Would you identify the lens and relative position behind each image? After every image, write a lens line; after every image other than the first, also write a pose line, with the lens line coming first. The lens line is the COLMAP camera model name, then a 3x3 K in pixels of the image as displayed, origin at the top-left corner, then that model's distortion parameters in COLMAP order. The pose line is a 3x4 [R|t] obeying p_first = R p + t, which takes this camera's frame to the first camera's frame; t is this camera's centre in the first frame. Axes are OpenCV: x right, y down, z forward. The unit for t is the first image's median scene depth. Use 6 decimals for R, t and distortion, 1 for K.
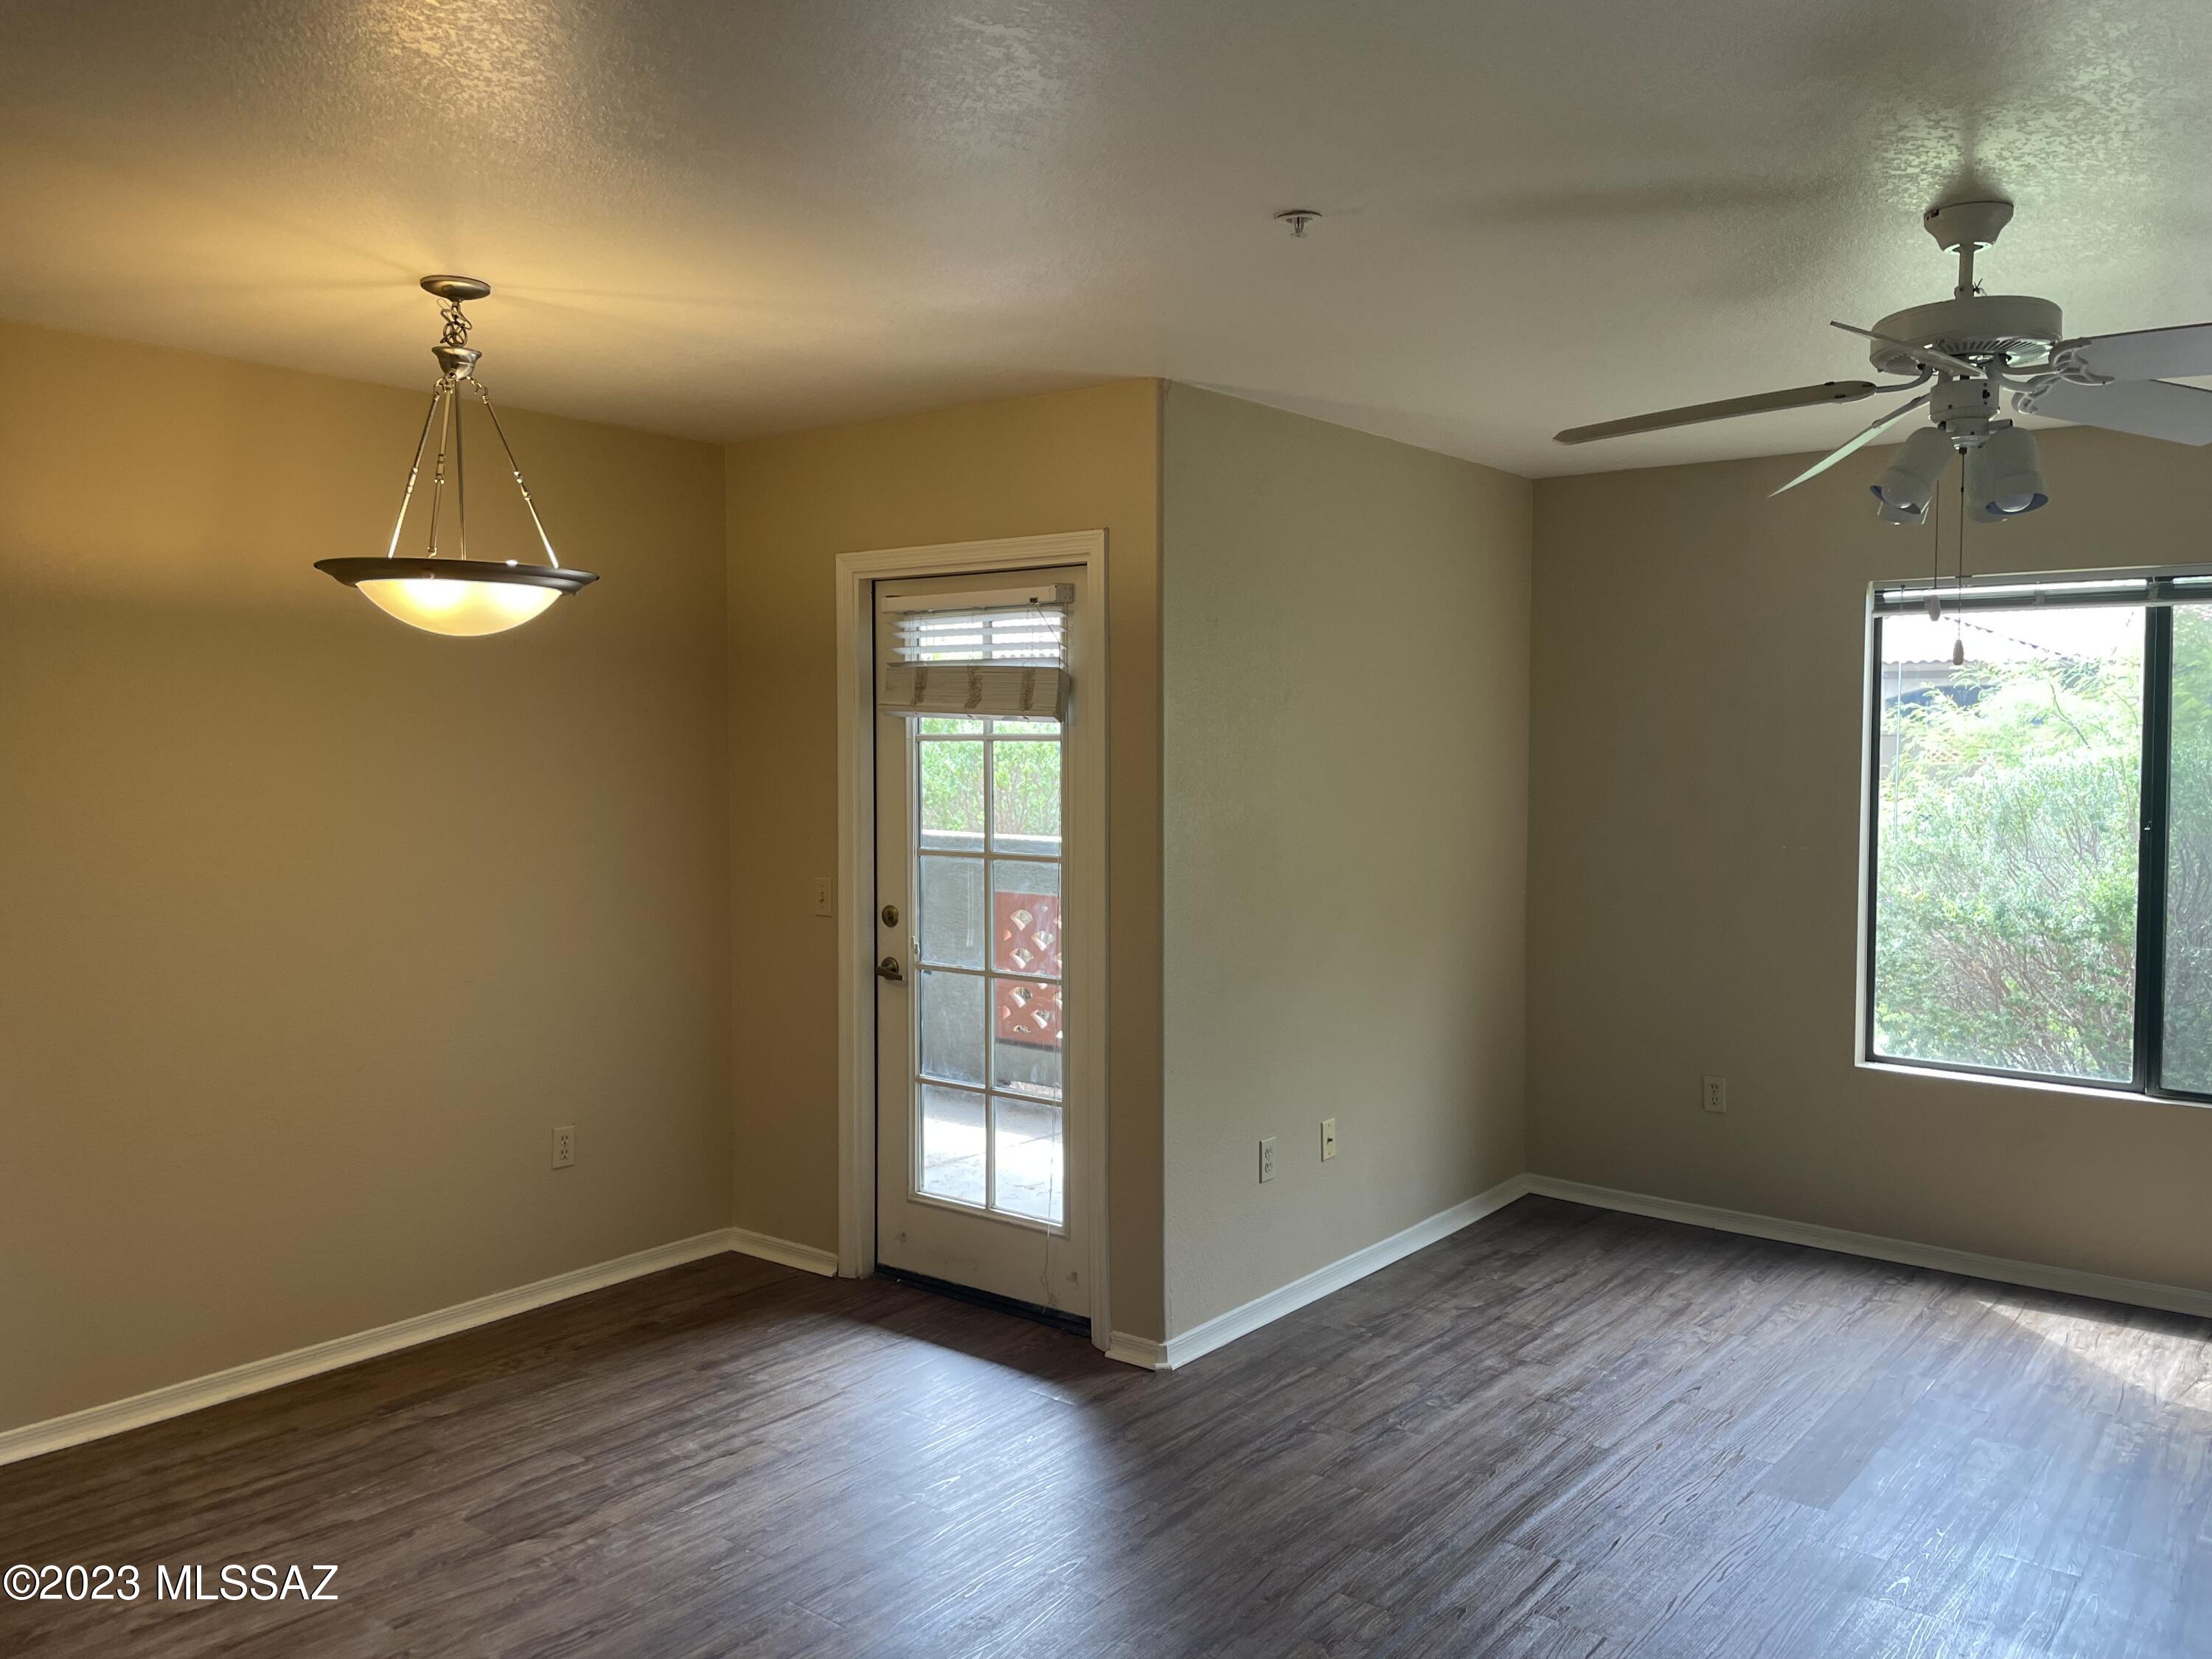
lens RADIAL K [[1694.2, 0, 1111.2], [0, 1694.2, 810.8], [0, 0, 1]] dist [0.073599, -0.088972]
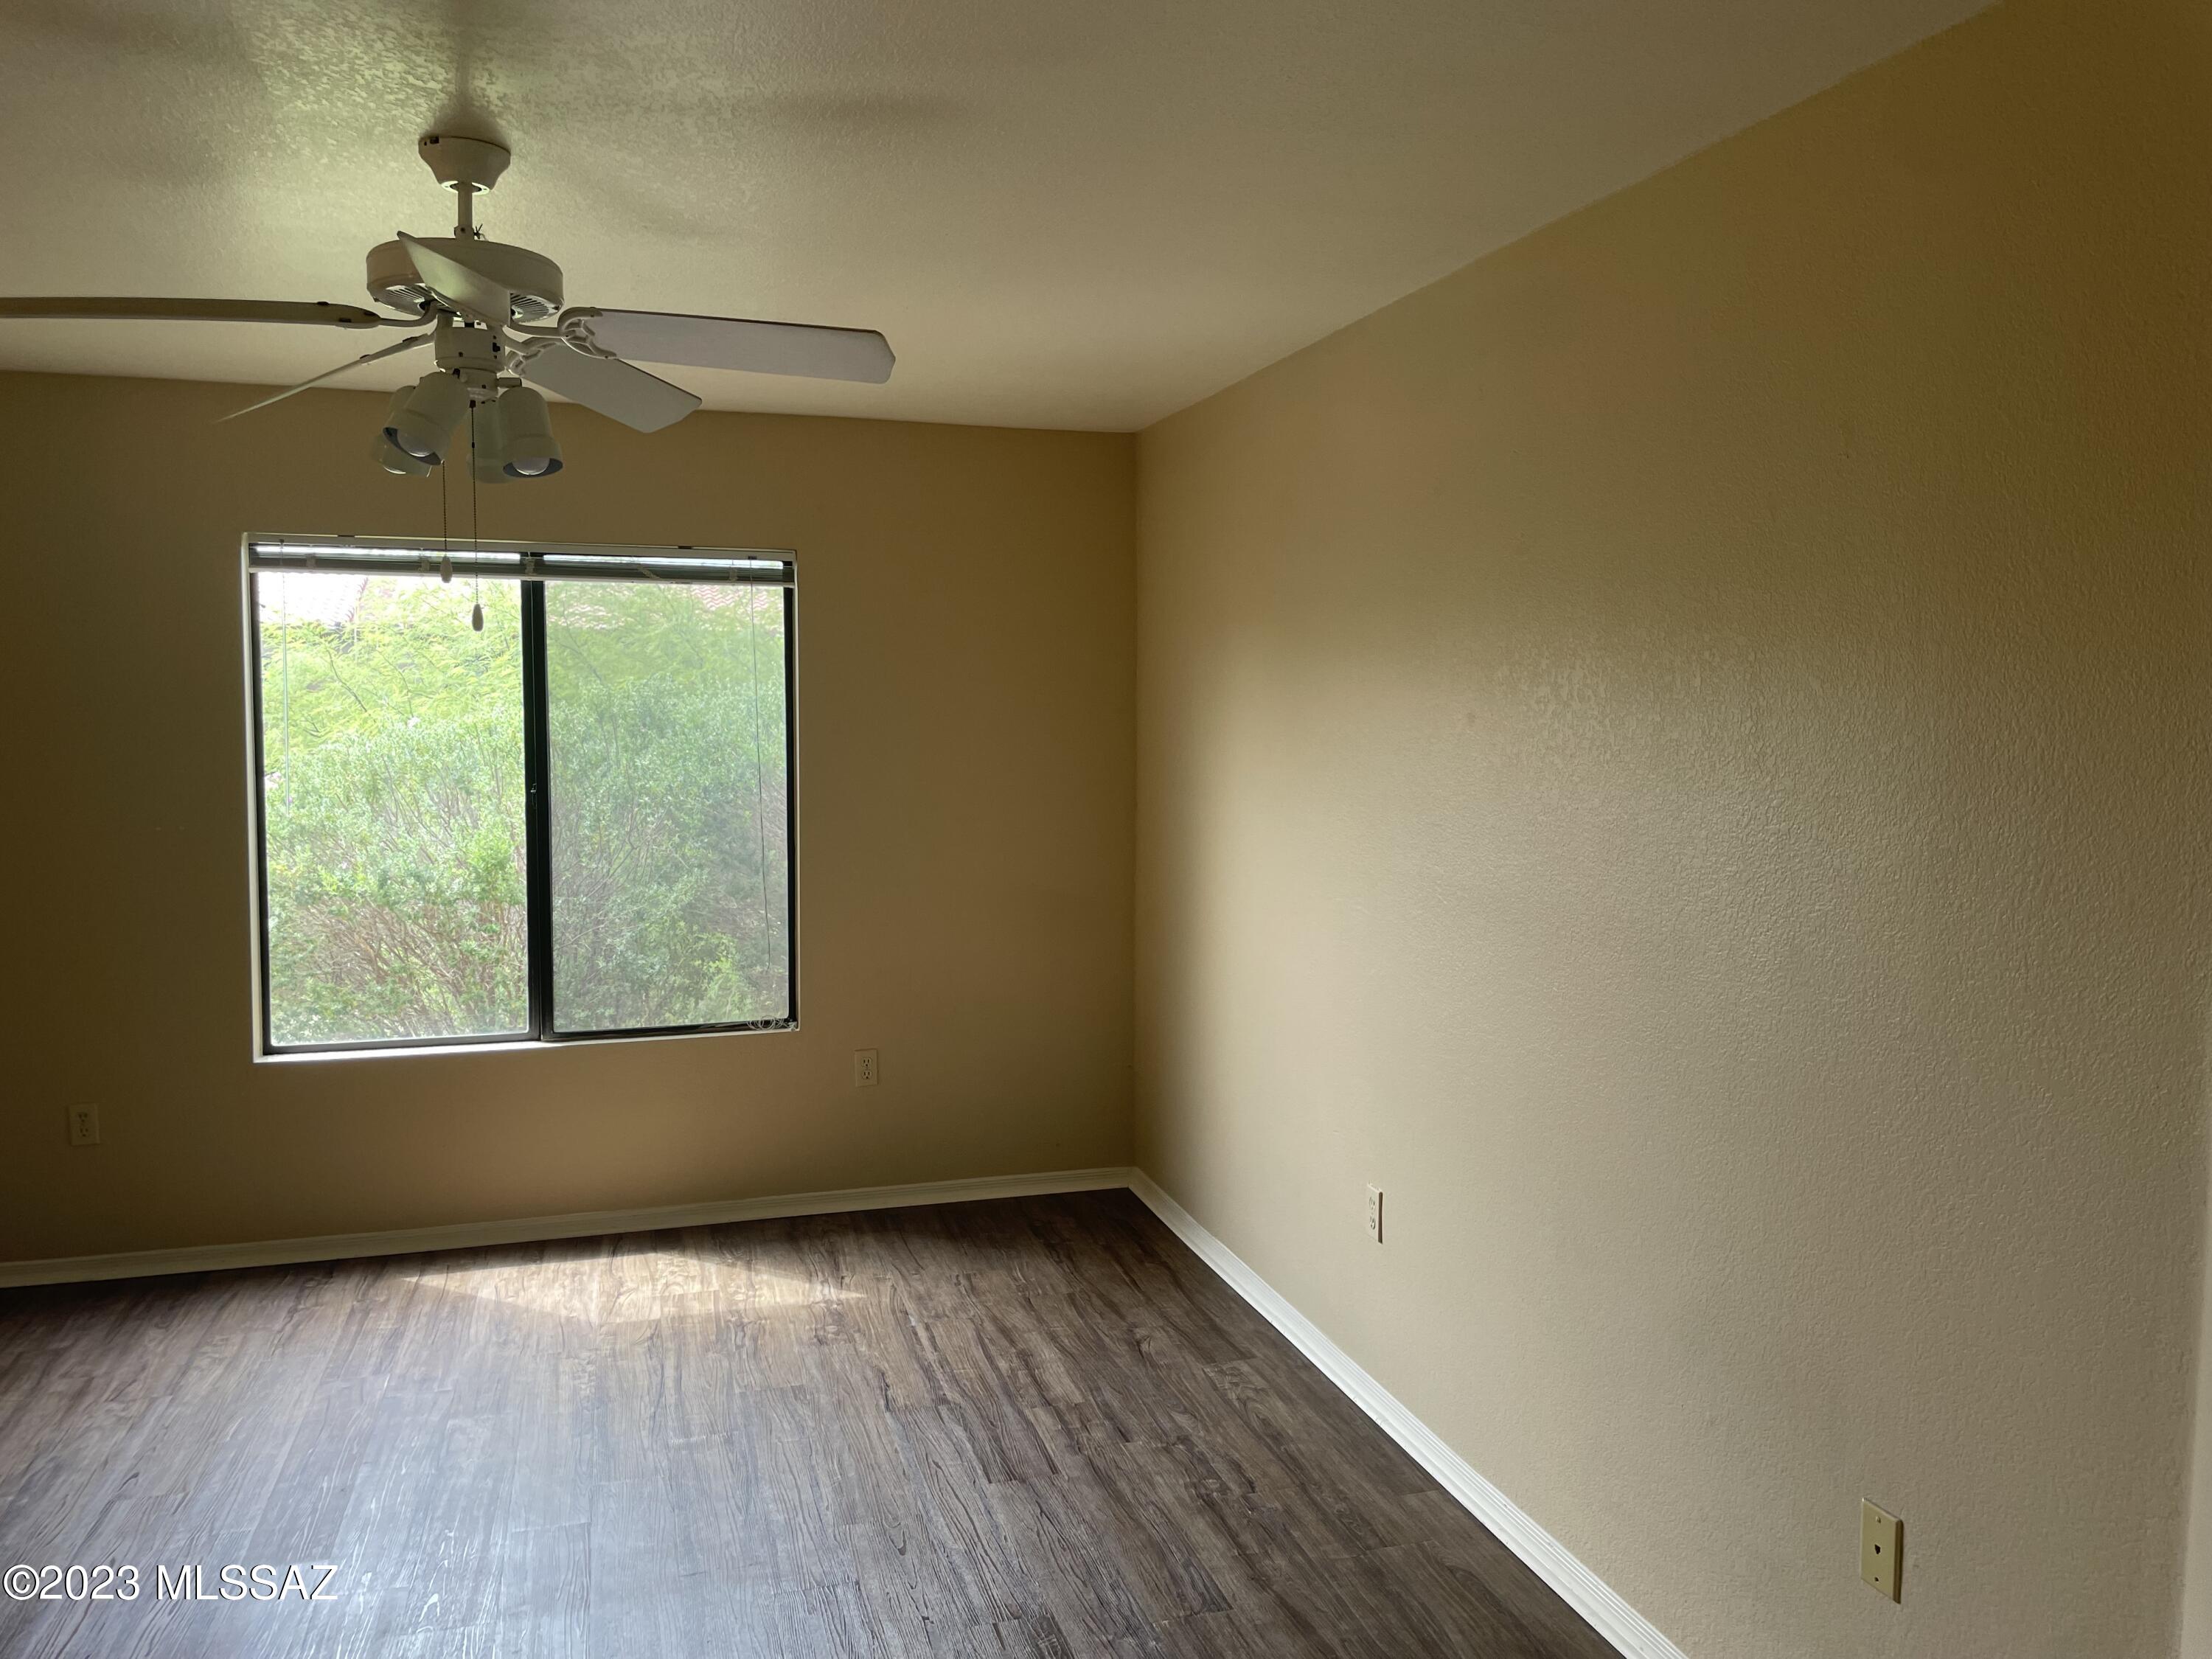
lens RADIAL K [[1694.2, 0, 1123.3], [0, 1694.2, 810.5], [0, 0, 1]] dist [0.073599, -0.088972]
pose [[0.570594, -0.052854, 0.819530, -0.055202], [0.034937, 0.998586, 0.040078, -0.007519], [-0.820489, 0.005764, 0.571633, 0.109595]]
